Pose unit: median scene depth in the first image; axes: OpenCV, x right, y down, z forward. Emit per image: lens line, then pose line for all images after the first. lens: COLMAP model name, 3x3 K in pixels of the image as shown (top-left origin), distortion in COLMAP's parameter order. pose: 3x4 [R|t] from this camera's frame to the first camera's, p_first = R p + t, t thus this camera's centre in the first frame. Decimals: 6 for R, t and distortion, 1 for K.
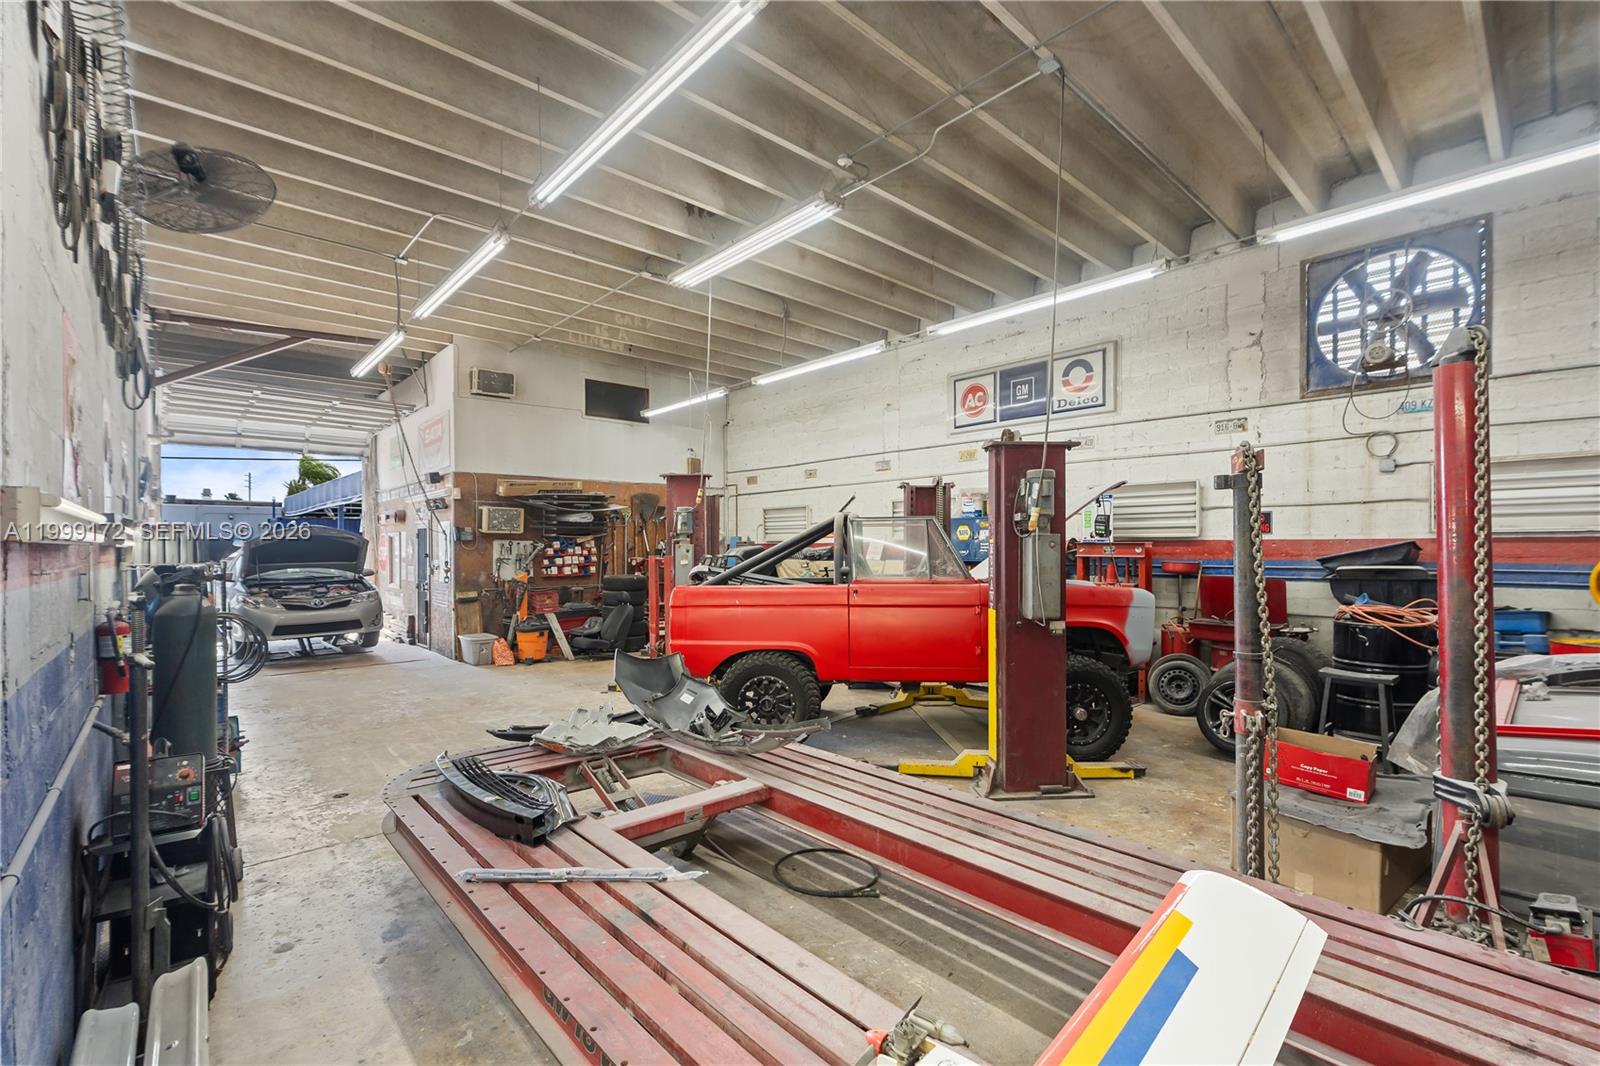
lens RADIAL K [[711.7, 0, 799.8], [0, 711.7, 548.4], [0, 0, 1]] dist [-0.003984, 0.000681]
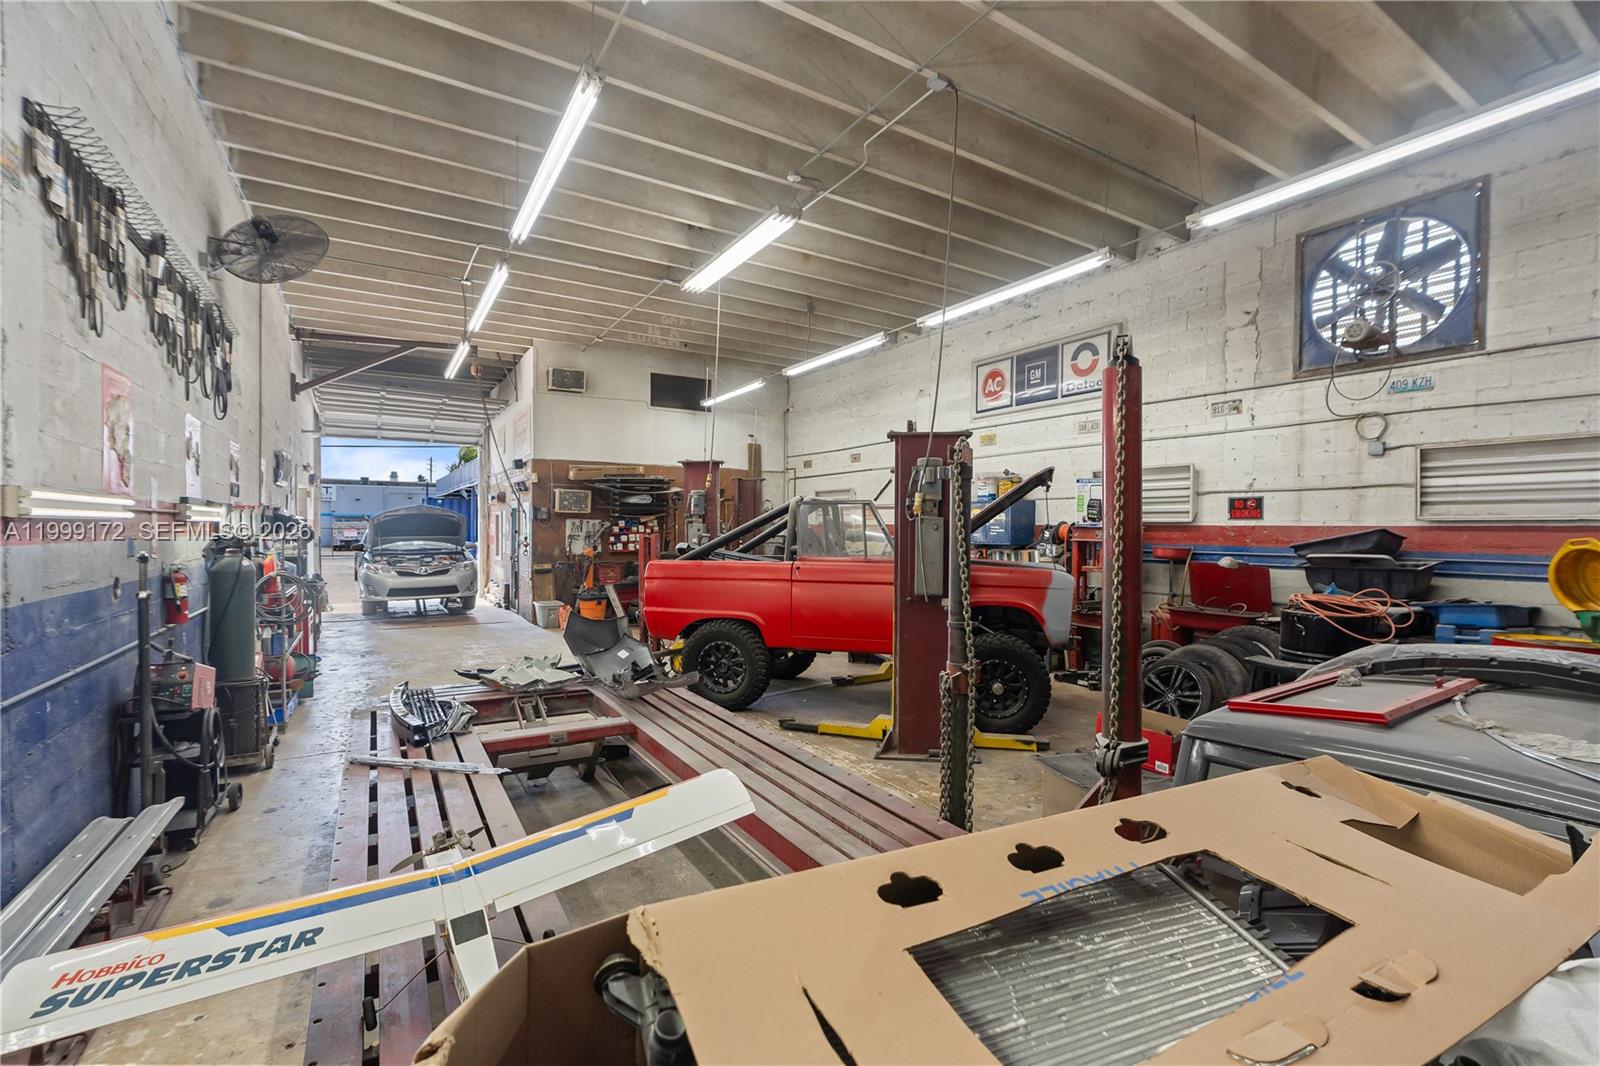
lens RADIAL K [[712.6, 0, 796.7], [0, 712.6, 537.5], [0, 0, 1]] dist [-0.009371, 0.003801]
pose [[0.981866, 0.014261, -0.189038, 0.221593], [-0.012164, 0.999851, 0.012247, -0.000454], [0.189185, -0.009726, 0.981893, -0.067244]]
